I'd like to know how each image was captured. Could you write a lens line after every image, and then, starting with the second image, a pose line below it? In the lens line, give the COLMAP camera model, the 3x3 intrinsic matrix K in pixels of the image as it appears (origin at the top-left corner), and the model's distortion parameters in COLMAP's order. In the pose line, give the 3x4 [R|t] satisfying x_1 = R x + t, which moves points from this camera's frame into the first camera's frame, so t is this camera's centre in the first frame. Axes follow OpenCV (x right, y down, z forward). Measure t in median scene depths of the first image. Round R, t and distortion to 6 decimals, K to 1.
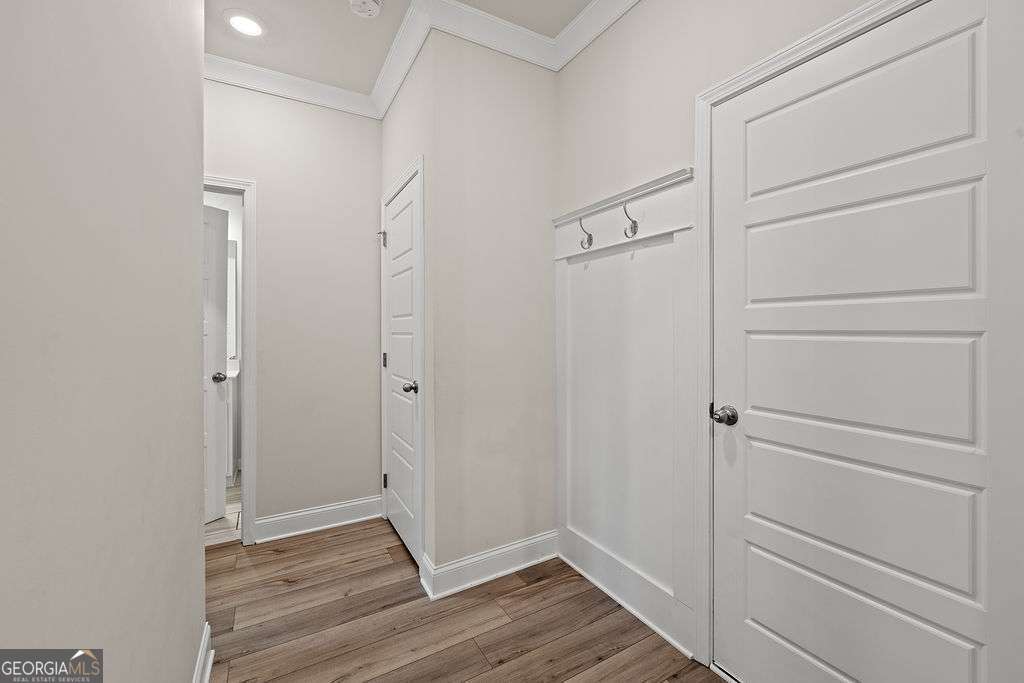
lens RADIAL K [[417.5, 0, 510.6], [0, 417.5, 329.7], [0, 0, 1]] dist [0.000225, -0.000012]
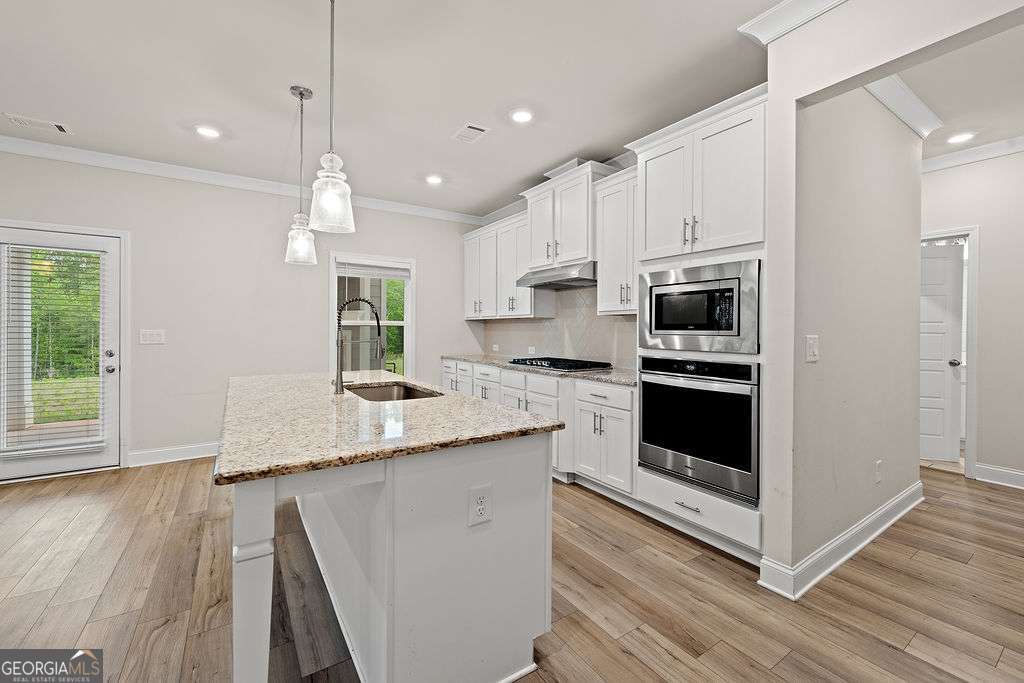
lens RADIAL K [[417.5, 0, 510.6], [0, 417.5, 329.7], [0, 0, 1]] dist [0.000225, -0.000012]
pose [[0.049025, 0.006423, -0.998777, 0.667325], [-0.004180, 0.999972, 0.006225, -0.001529], [0.998789, 0.003870, 0.049051, -0.598228]]
